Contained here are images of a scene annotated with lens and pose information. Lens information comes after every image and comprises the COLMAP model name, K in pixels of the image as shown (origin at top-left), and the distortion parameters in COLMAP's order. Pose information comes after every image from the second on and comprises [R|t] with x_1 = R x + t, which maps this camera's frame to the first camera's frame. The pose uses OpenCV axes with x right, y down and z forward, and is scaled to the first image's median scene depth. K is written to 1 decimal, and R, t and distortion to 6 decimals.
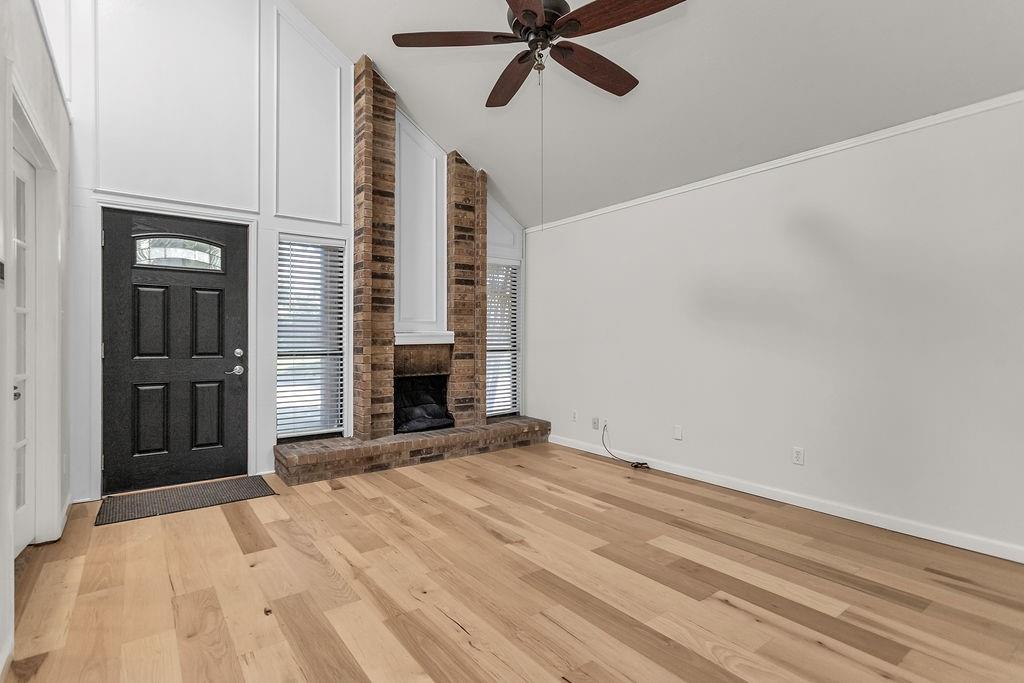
lens RADIAL K [[495.0, 0, 512.2], [0, 495.0, 343.8], [0, 0, 1]] dist [0.002433, 0.001961]
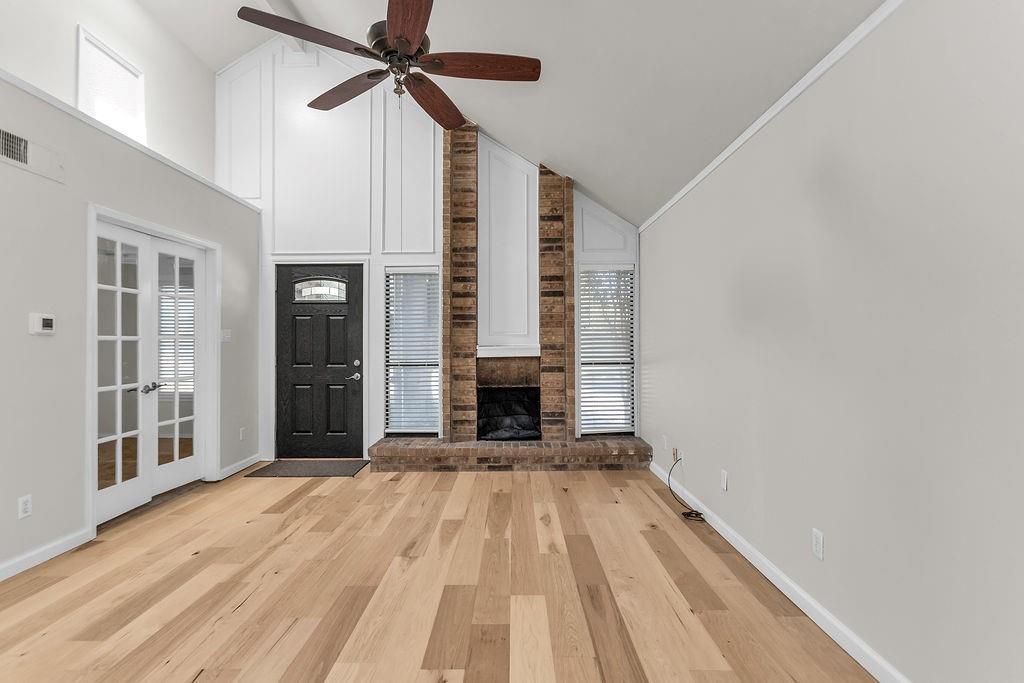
lens RADIAL K [[495.0, 0, 509.5], [0, 495.0, 340.7], [0, 0, 1]] dist [0.002433, 0.001961]
pose [[0.793680, -0.010007, -0.608253, 0.608932], [-0.000102, 0.999862, -0.016583, -0.020969], [0.608336, 0.013223, 0.793570, 0.239115]]
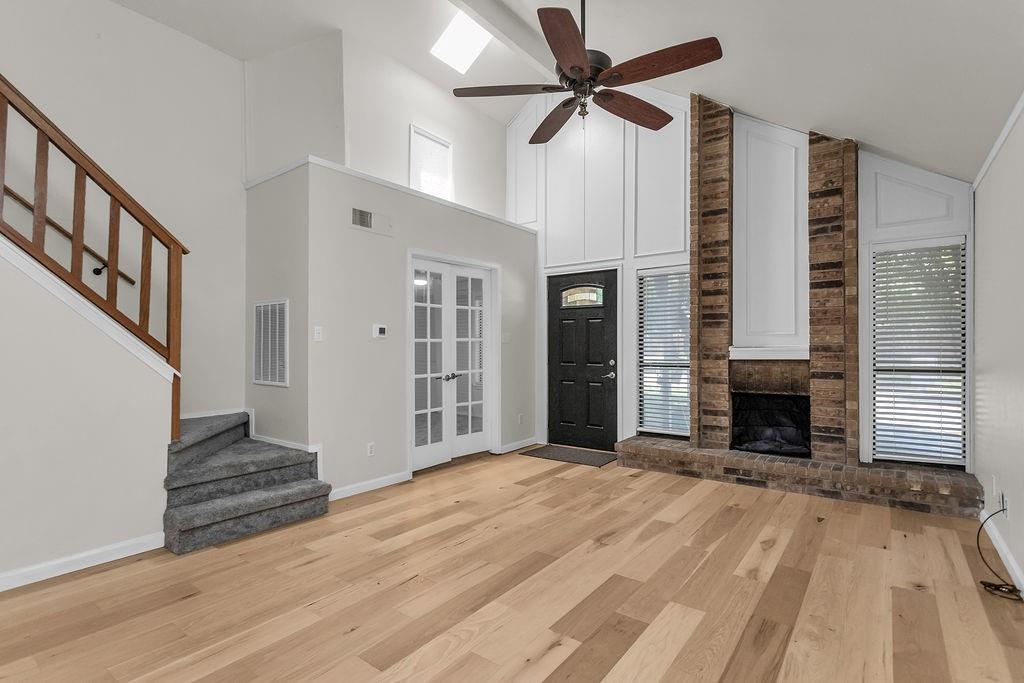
lens RADIAL K [[495.0, 0, 507.8], [0, 495.0, 345.5], [0, 0, 1]] dist [0.002433, 0.001961]
pose [[0.268601, -0.004117, -0.963243, 0.772775], [-0.007049, 0.999956, -0.006239, -0.021111], [0.963226, 0.008466, 0.268560, 0.387073]]
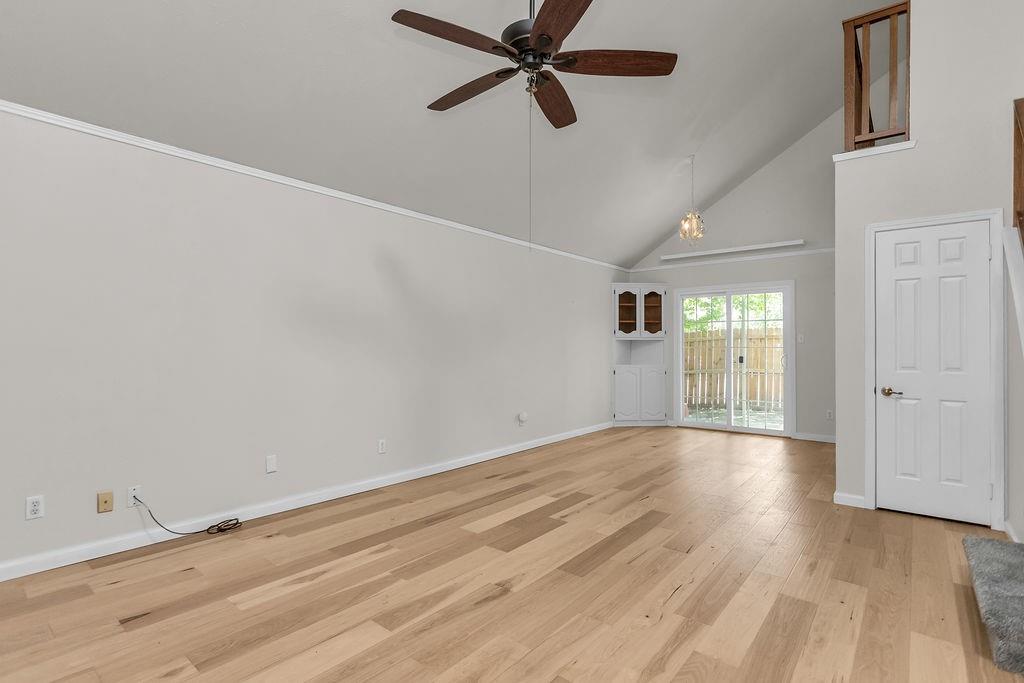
lens RADIAL K [[500.1, 0, 509.4], [0, 500.1, 339.6], [0, 0, 1]] dist [-0.015018, 0.000678]
pose [[-0.234280, 0.010568, 0.972112, -0.664472], [0.000664, 0.999942, -0.010711, -0.025038], [-0.972169, -0.001864, -0.234274, 0.919732]]
